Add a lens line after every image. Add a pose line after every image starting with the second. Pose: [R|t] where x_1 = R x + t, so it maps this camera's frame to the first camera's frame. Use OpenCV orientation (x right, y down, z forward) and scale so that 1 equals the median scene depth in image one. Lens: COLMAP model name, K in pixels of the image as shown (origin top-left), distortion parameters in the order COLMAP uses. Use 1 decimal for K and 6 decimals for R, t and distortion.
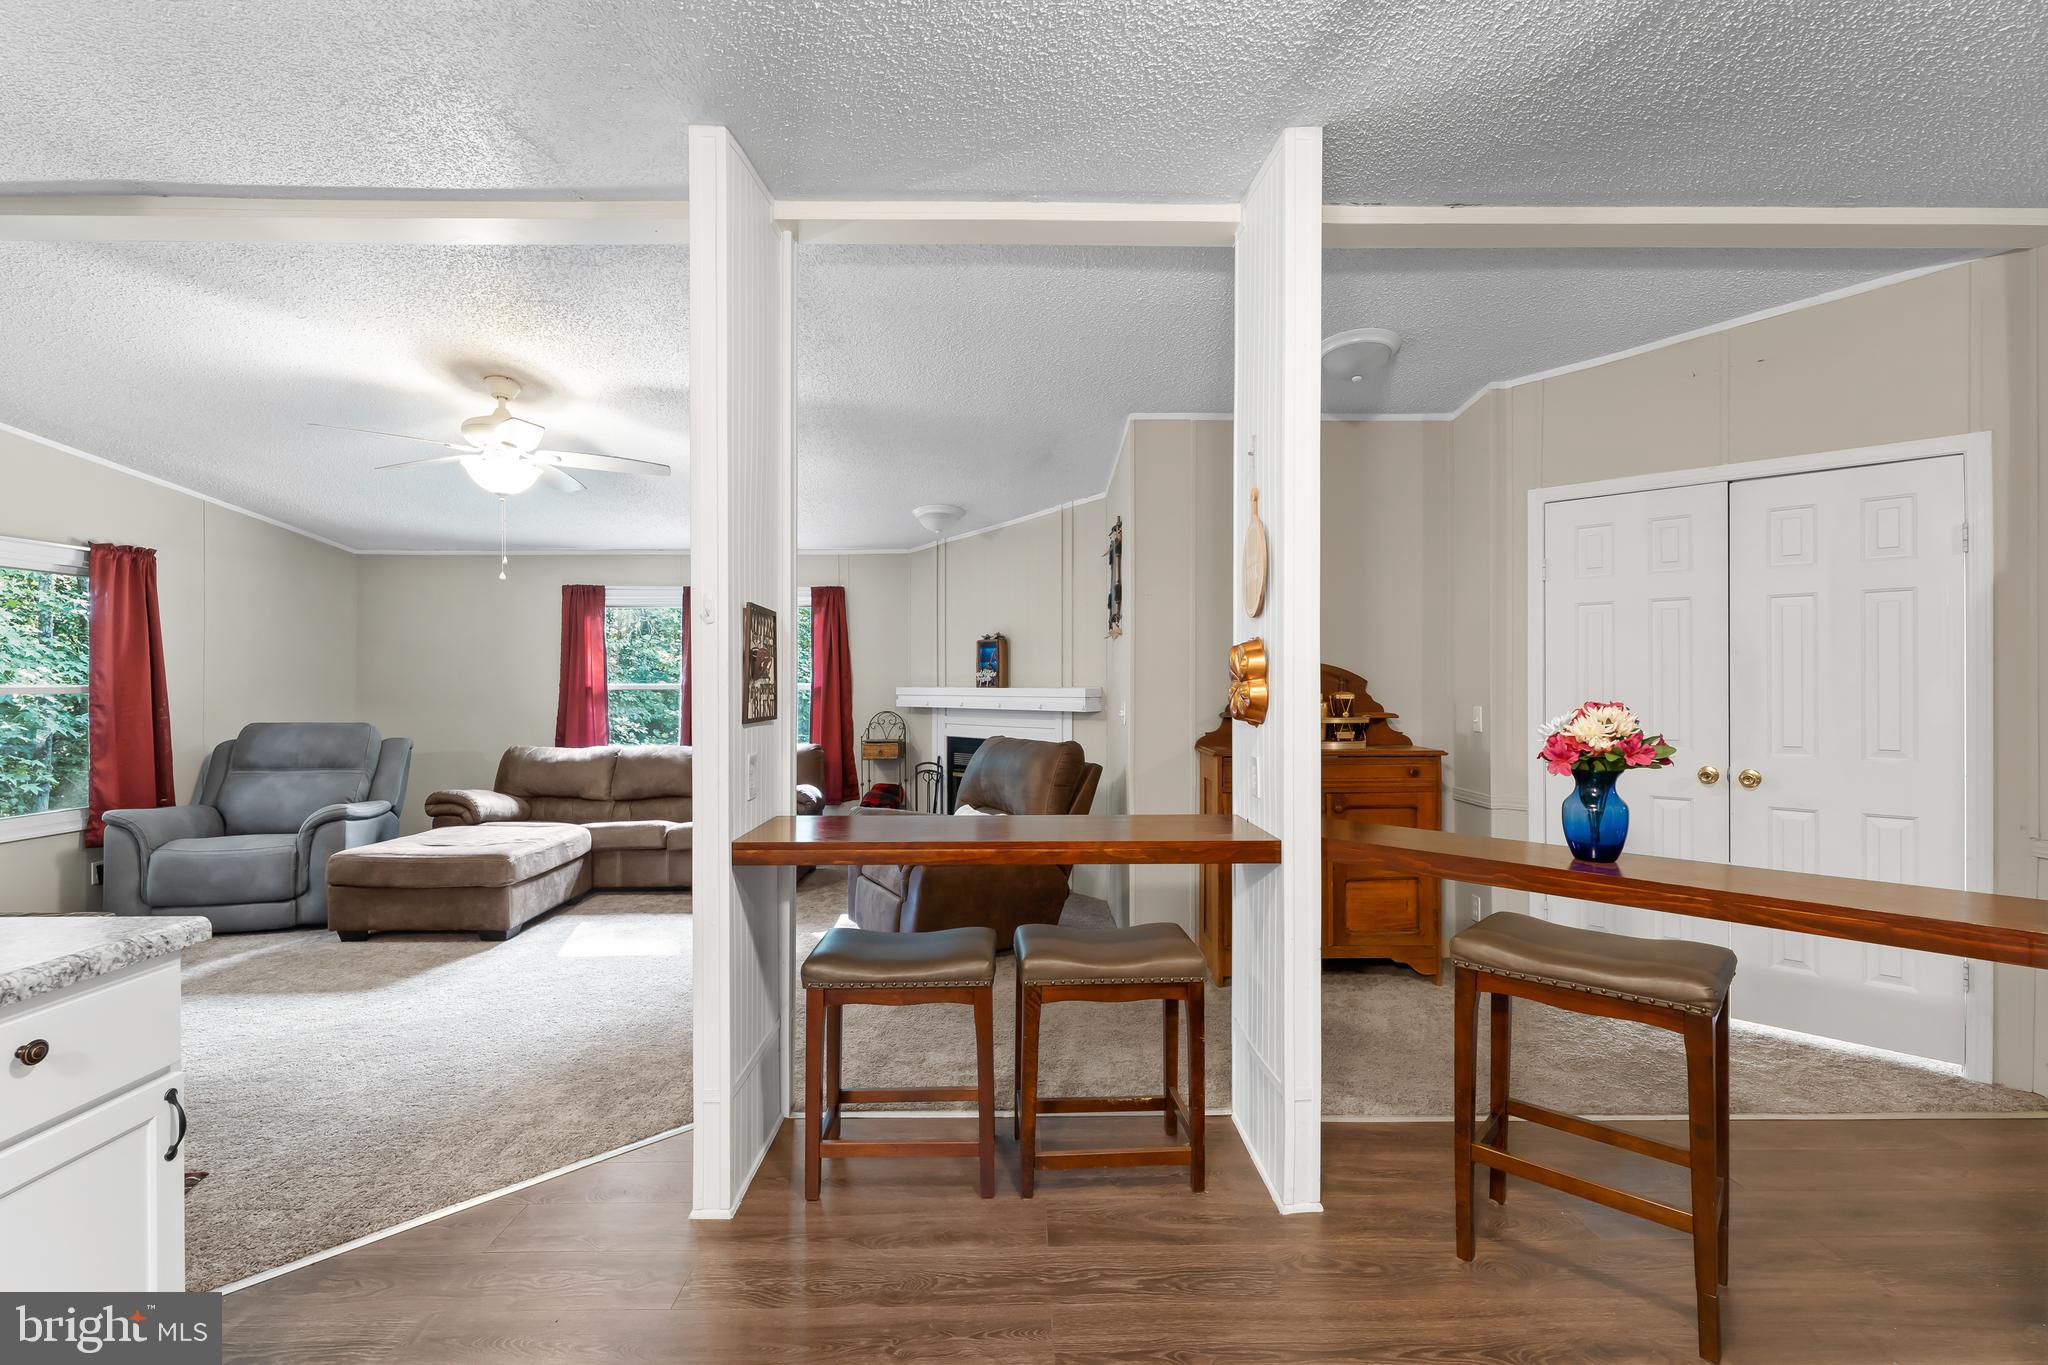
lens RADIAL K [[889.0, 0, 1025.9], [0, 889.0, 683.1], [0, 0, 1]] dist [-0.004937, 0.001898]
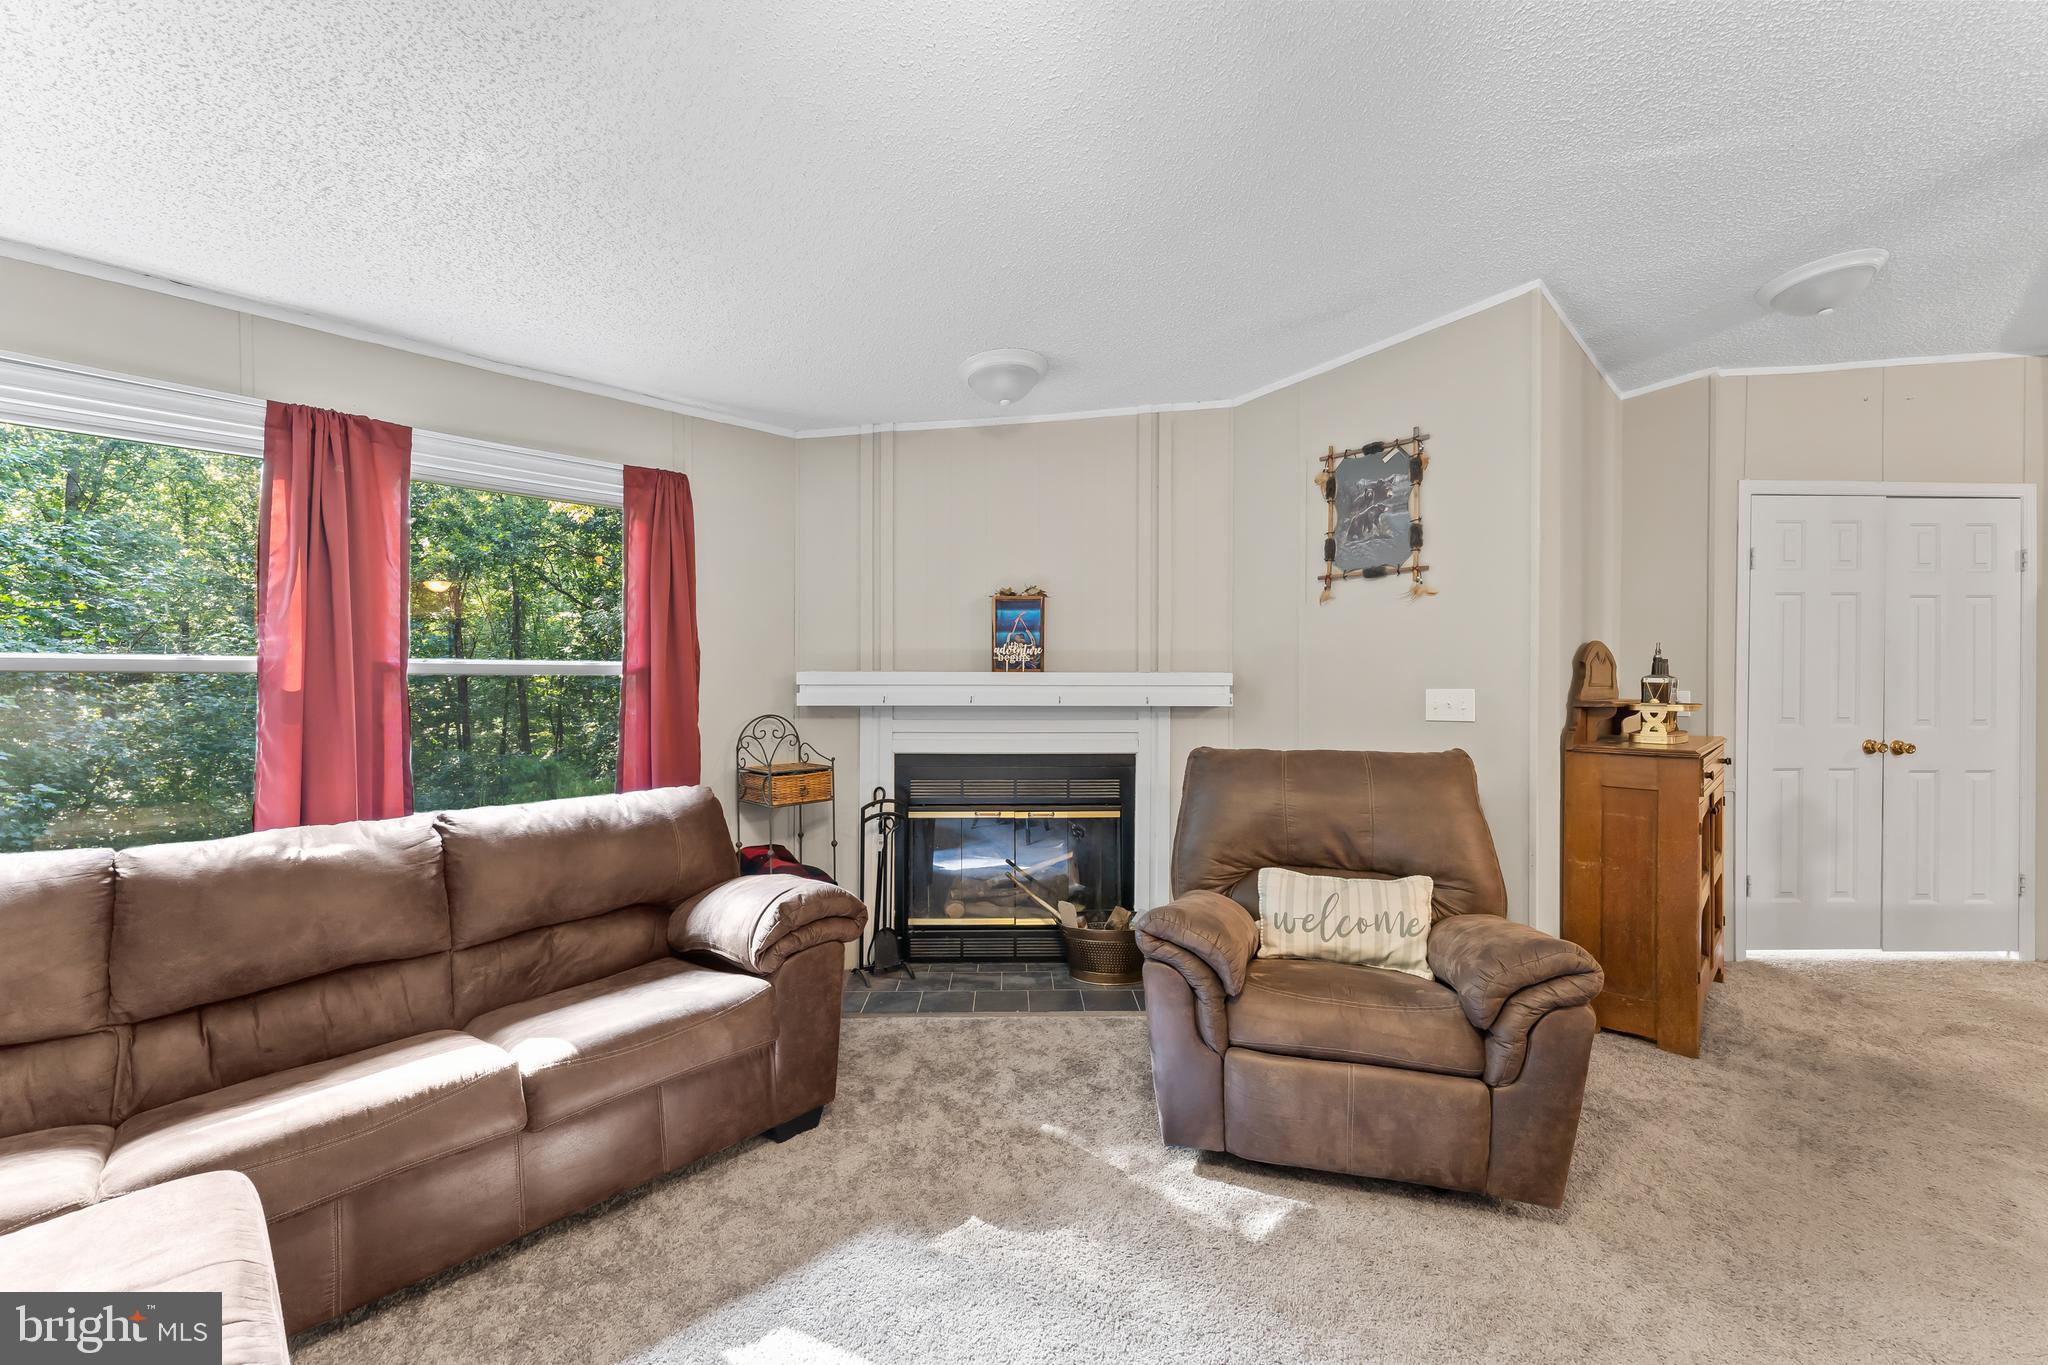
lens RADIAL K [[822.9, 0, 1028.1], [0, 822.9, 682.3], [0, 0, 1]] dist [-0.001438, 0.001539]
pose [[0.711740, 0.000657, 0.702443, -0.507208], [-0.001959, 0.999998, 0.001050, 0.013324], [-0.702440, -0.002123, 0.711739, 0.659395]]
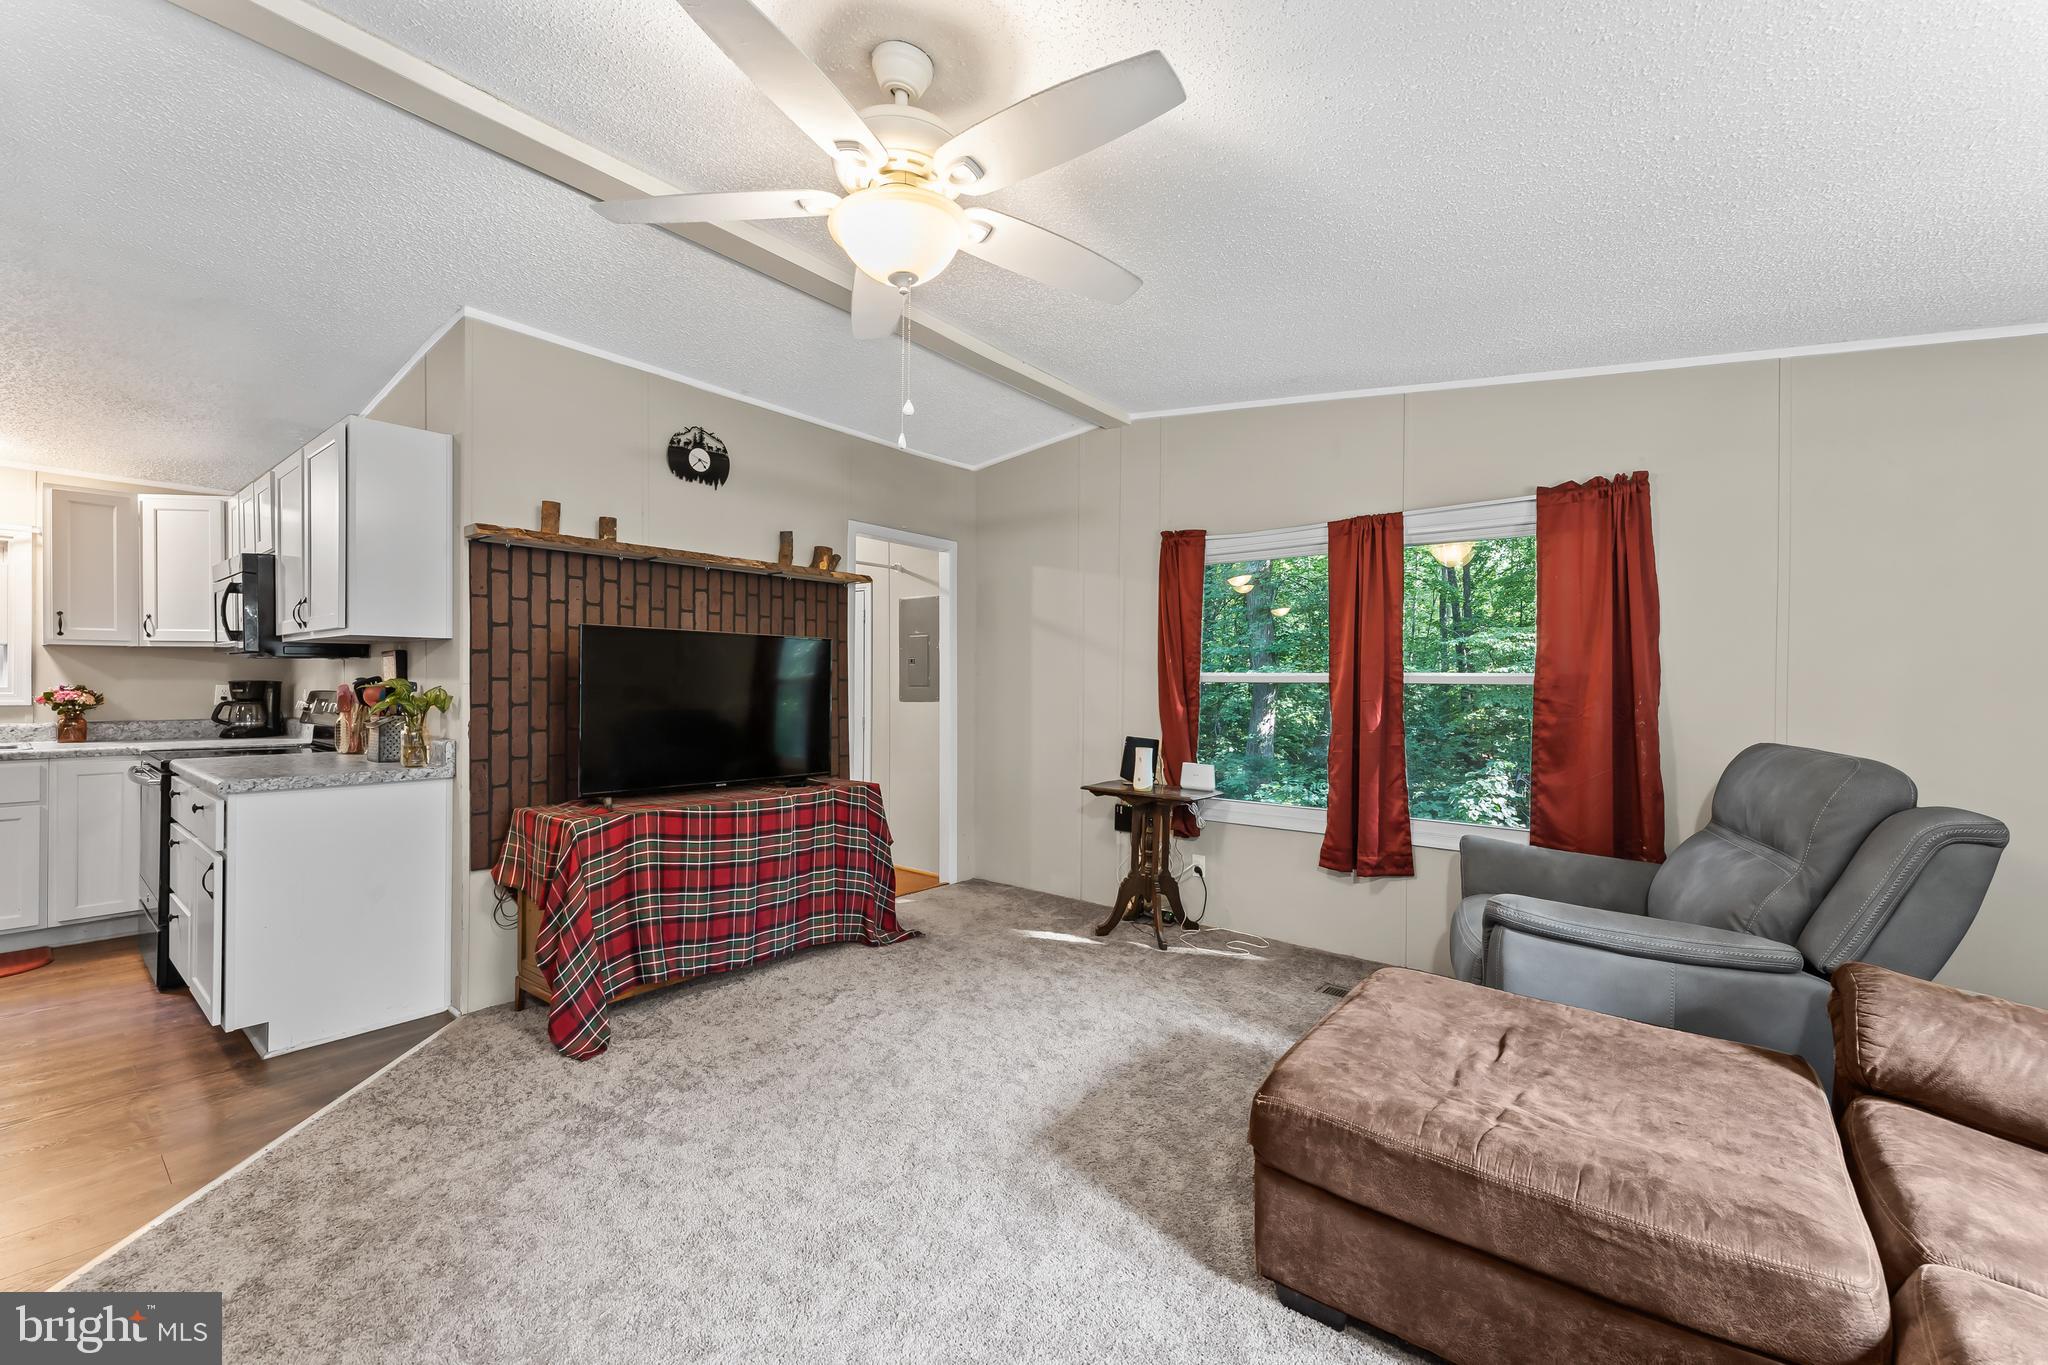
lens RADIAL K [[822.9, 0, 1027.9], [0, 822.9, 684.0], [0, 0, 1]] dist [-0.001438, 0.001539]
pose [[-0.635155, -0.003019, -0.772379, -0.196000], [-0.009277, 0.999950, 0.003720, 0.011317], [0.772329, 0.009529, -0.635151, 0.984388]]
